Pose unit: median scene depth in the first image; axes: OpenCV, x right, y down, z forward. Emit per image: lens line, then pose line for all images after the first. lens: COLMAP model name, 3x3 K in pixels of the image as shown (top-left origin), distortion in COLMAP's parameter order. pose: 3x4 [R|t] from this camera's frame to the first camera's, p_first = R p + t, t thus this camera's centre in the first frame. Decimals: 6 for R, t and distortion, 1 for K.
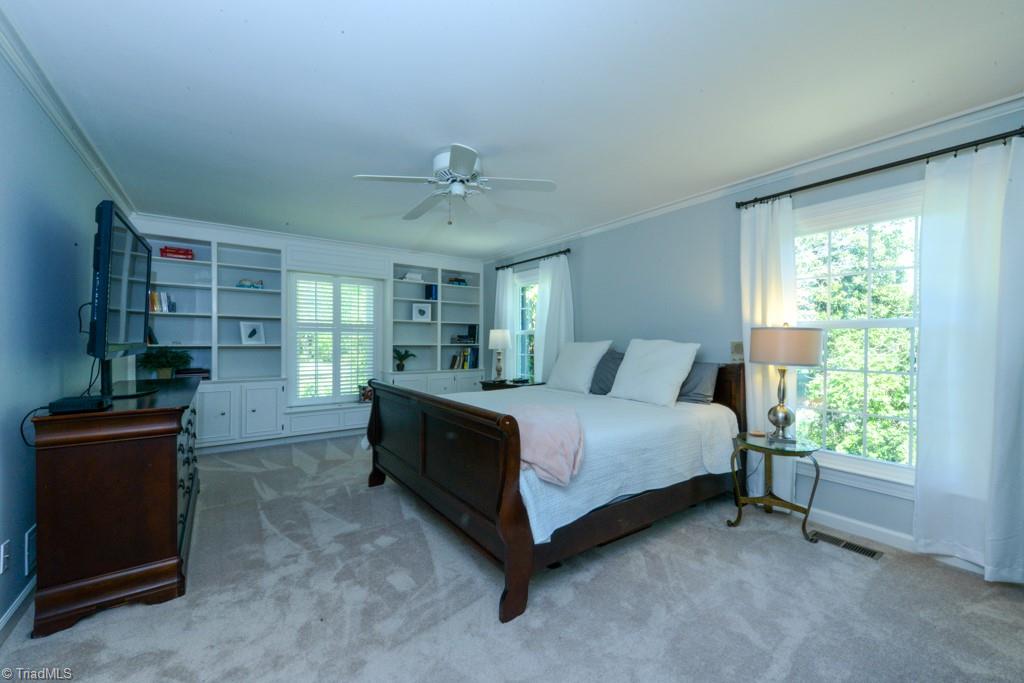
lens RADIAL K [[405.7, 0, 511.4], [0, 405.7, 344.4], [0, 0, 1]] dist [0.007854, -0.001320]
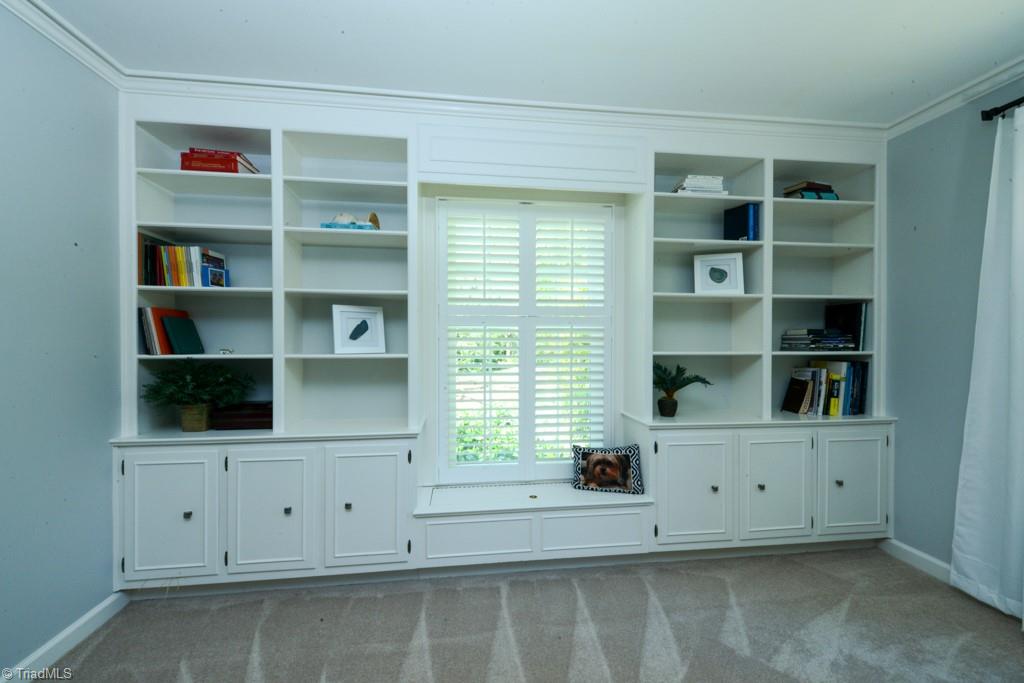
lens RADIAL K [[405.7, 0, 509.9], [0, 405.7, 344.2], [0, 0, 1]] dist [0.007854, -0.001320]
pose [[0.880922, -0.003114, -0.473251, -0.216646], [0.002201, 0.999994, -0.002481, -0.007950], [0.473256, 0.001144, 0.880924, 0.550935]]
